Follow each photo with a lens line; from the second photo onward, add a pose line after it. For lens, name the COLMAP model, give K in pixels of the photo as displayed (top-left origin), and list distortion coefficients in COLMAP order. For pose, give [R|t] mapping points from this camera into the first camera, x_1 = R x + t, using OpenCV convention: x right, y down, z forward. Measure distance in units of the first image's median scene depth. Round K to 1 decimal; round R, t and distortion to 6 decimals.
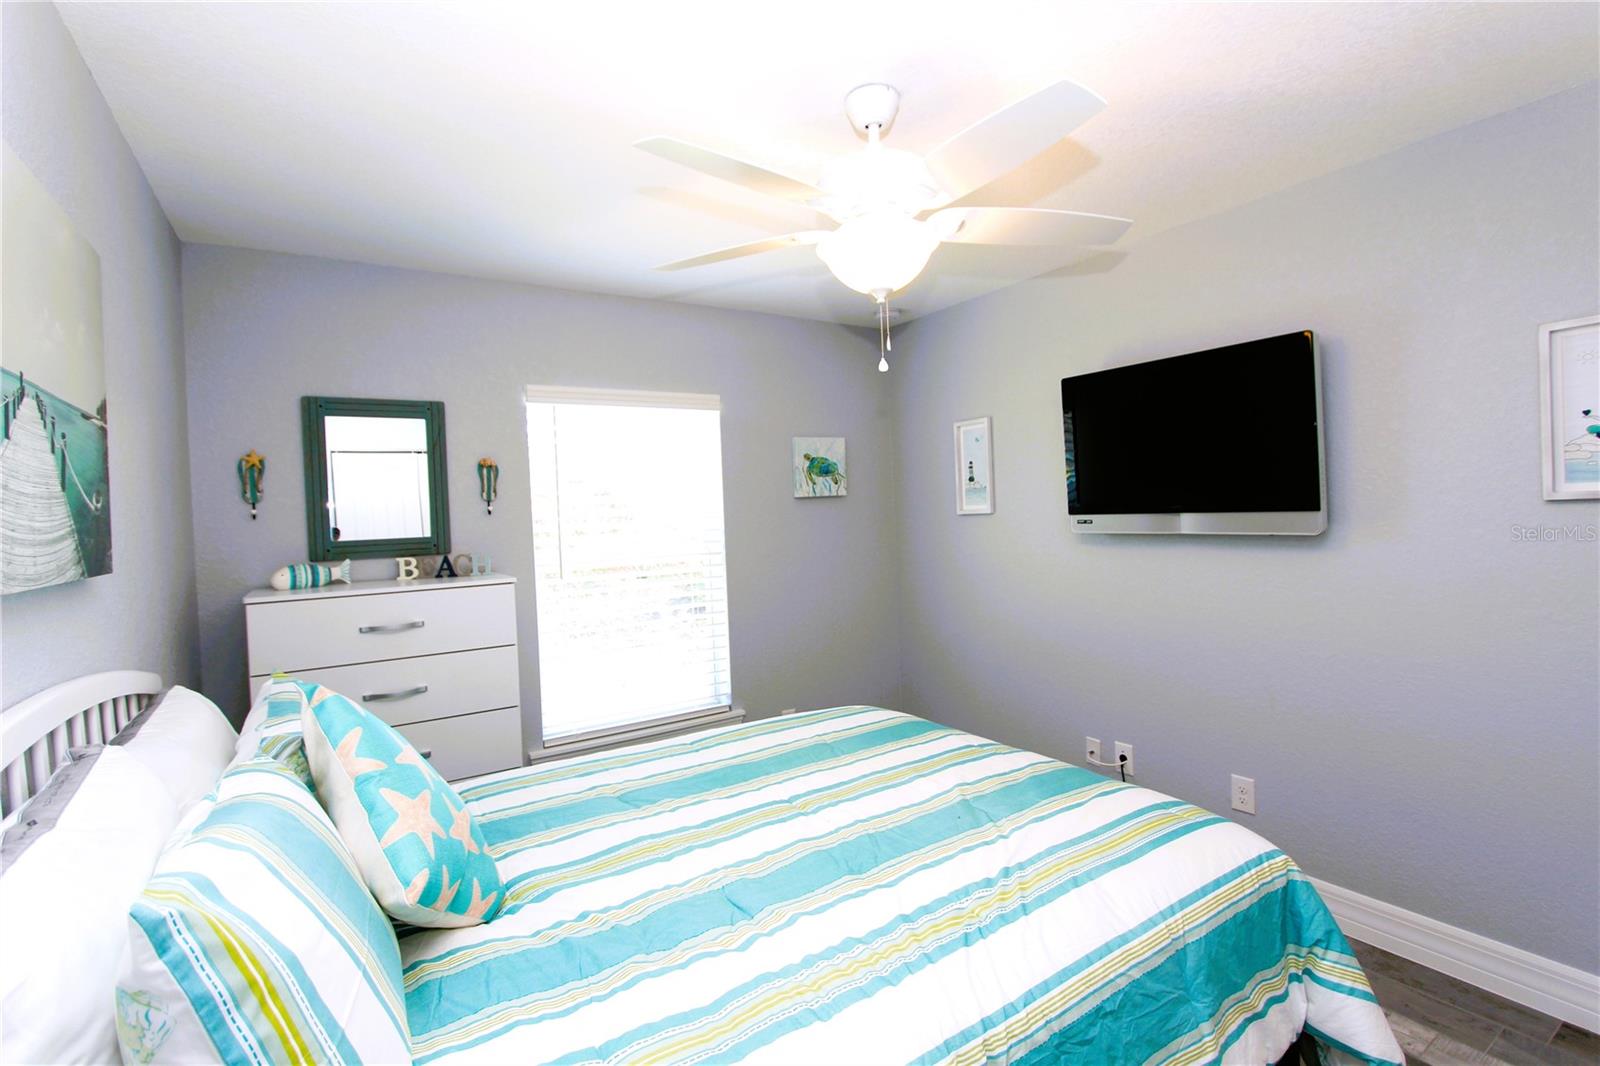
lens RADIAL K [[738.5, 0, 801.2], [0, 738.5, 522.7], [0, 0, 1]] dist [-0.003196, -0.000204]
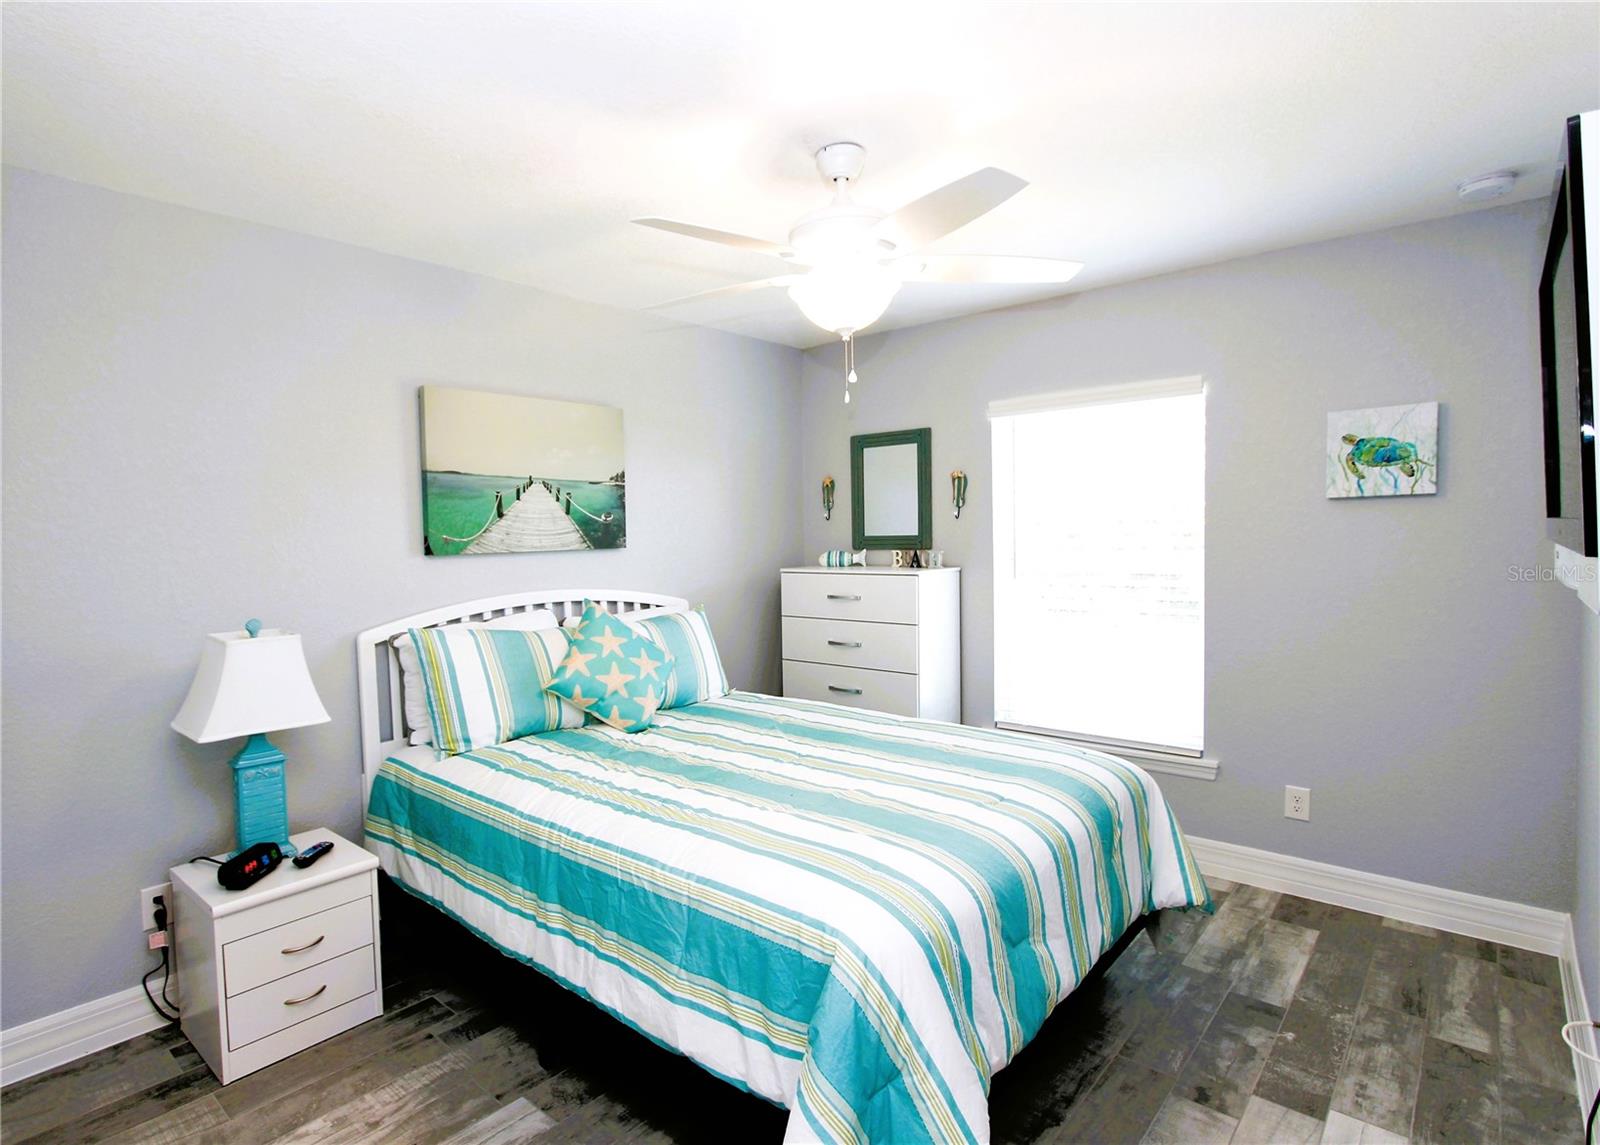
lens RADIAL K [[828.2, 0, 752.0], [0, 828.2, 571.6], [0, 0, 1]] dist [-0.002121, -0.000780]
pose [[0.265469, 0.080387, -0.960762, 0.845432], [-0.004511, 0.996611, 0.082140, -0.036601], [0.964109, -0.017472, 0.264931, 0.352130]]
